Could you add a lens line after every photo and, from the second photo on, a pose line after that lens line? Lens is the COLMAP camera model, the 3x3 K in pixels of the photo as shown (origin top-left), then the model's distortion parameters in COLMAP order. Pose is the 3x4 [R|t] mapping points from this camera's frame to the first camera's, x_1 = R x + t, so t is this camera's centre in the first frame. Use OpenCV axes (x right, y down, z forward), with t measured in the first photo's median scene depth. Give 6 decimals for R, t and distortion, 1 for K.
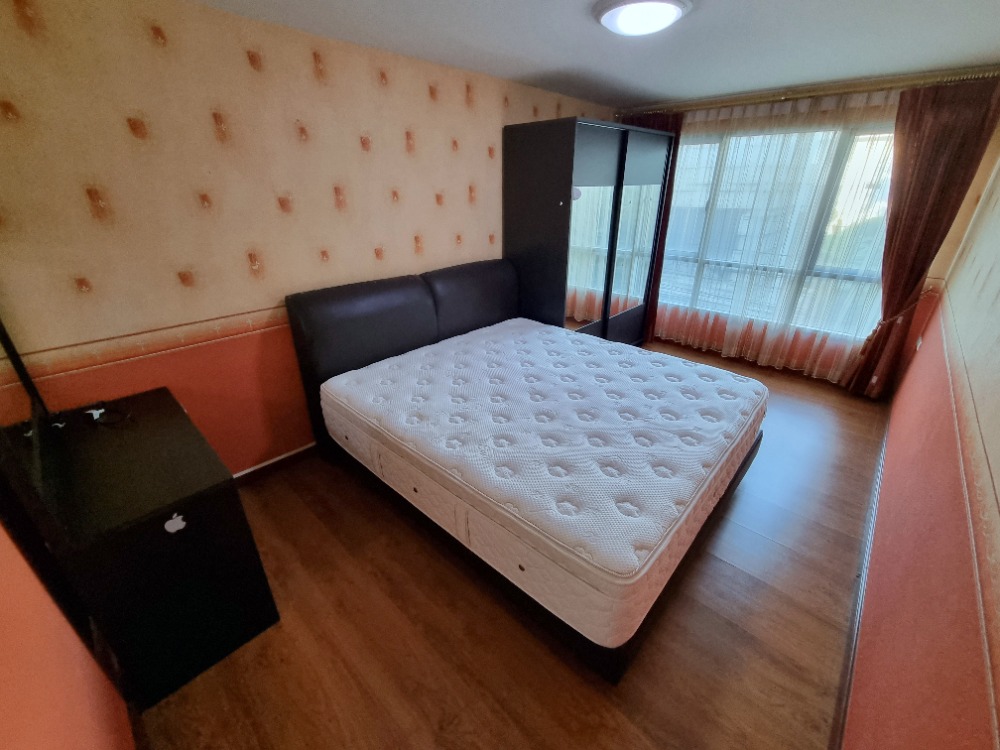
lens RADIAL K [[406.5, 0, 500.0], [0, 406.5, 375.0], [0, 0, 1]] dist [-0.008522, 0.000018]
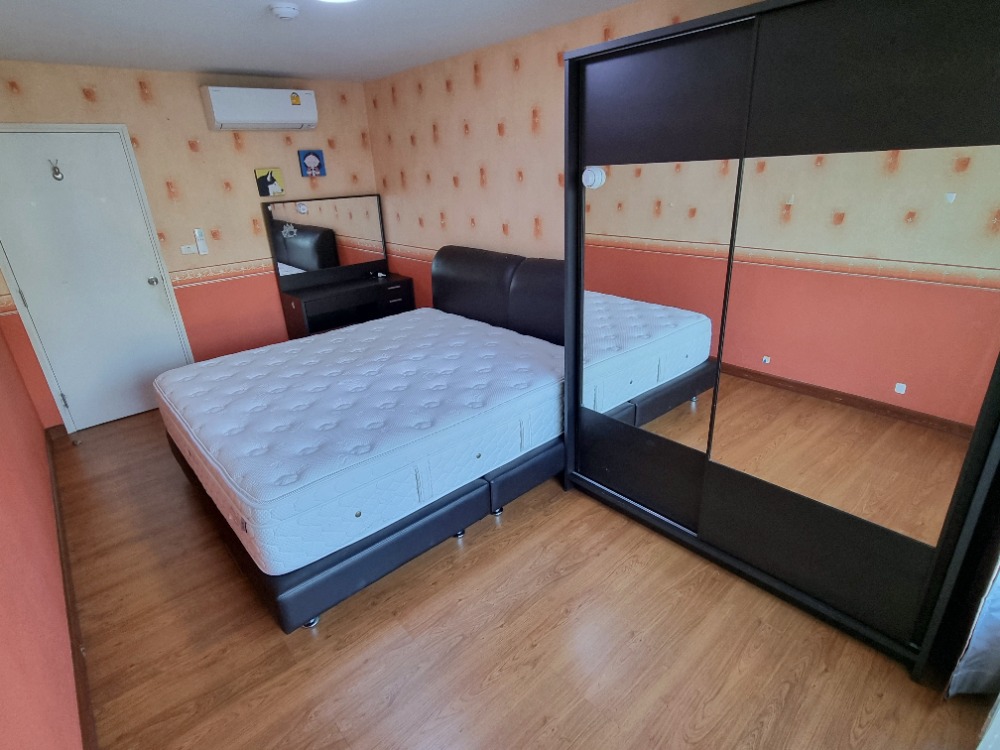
lens RADIAL K [[519.0, 0, 502.4], [0, 519.0, 370.3], [0, 0, 1]] dist [-0.003021, -0.000259]
pose [[-0.083555, 0.374966, -0.923265, 1.232940], [-0.377550, 0.845520, 0.377560, -0.559893], [0.922212, 0.380126, 0.070921, 1.172528]]
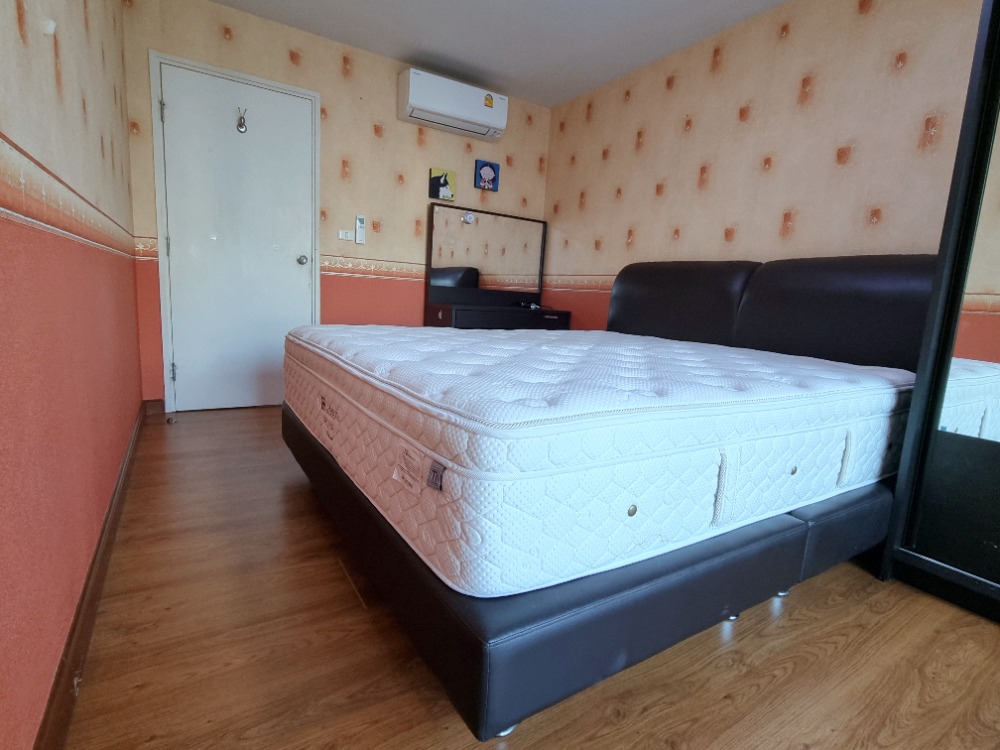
lens RADIAL K [[503.8, 0, 502.6], [0, 503.8, 369.8], [0, 0, 1]] dist [0.000920, -0.001032]
pose [[-0.246473, 0.127760, -0.960692, 0.972278], [-0.461591, 0.856142, 0.232281, -0.094745], [0.852165, 0.500697, -0.152044, 1.015555]]
